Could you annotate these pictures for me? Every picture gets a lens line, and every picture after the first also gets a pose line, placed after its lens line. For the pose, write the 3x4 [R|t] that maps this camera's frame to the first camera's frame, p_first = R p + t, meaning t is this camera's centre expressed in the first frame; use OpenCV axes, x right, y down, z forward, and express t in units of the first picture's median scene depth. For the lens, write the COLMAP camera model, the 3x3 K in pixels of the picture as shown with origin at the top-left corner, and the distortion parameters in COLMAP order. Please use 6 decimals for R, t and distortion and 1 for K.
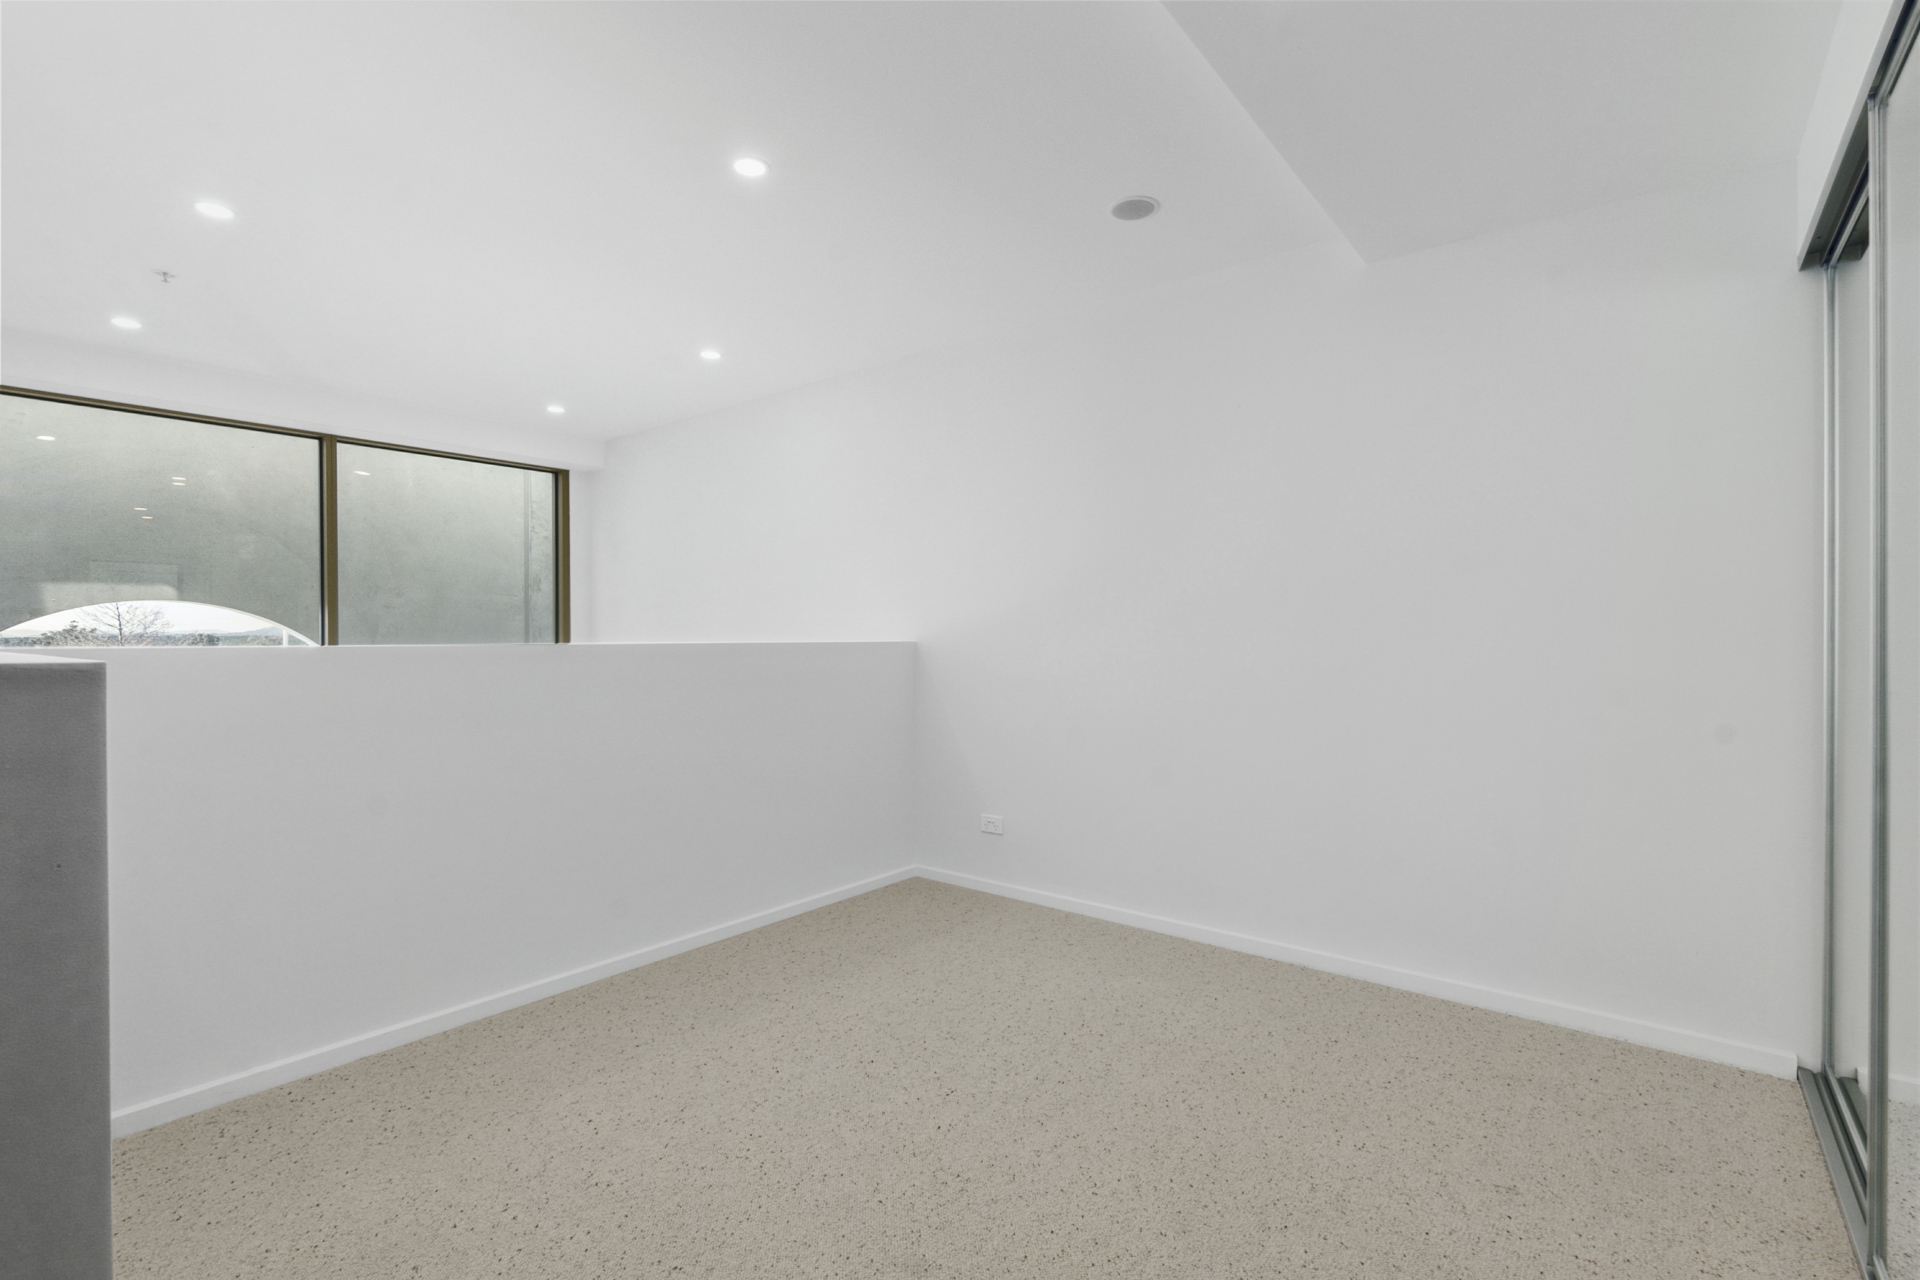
lens RADIAL K [[863.2, 0, 960.0], [0, 863.2, 640.0], [0, 0, 1]] dist [-0.002812, -0.000029]
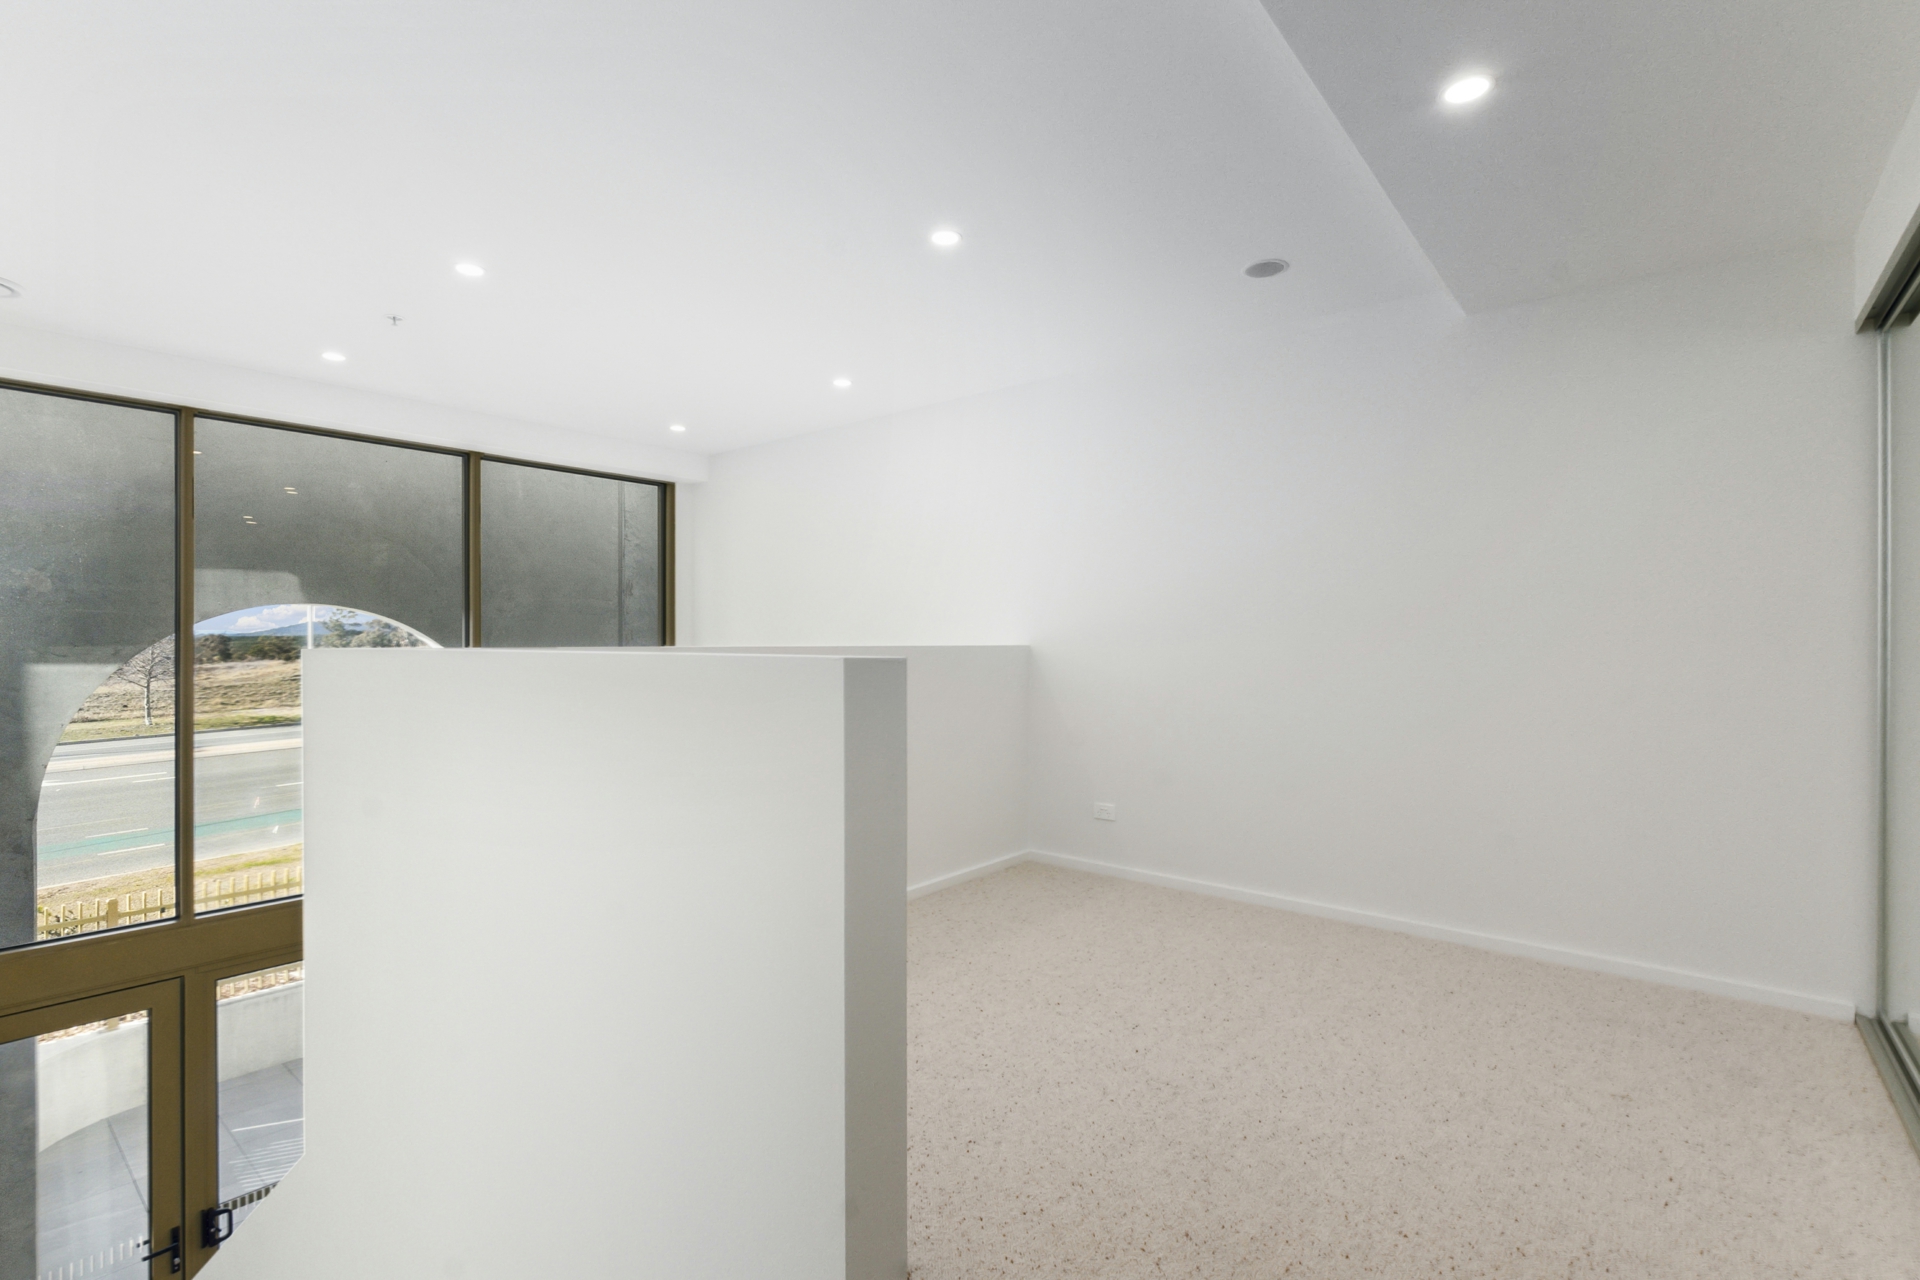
lens RADIAL K [[874.1, 0, 960.0], [0, 874.1, 640.0], [0, 0, 1]] dist [-0.001604, -0.000656]
pose [[0.999949, 0.004205, -0.009196, -0.225518], [-0.004241, 0.999983, -0.003934, -0.000665], [0.009180, 0.003973, 0.999950, -0.189809]]
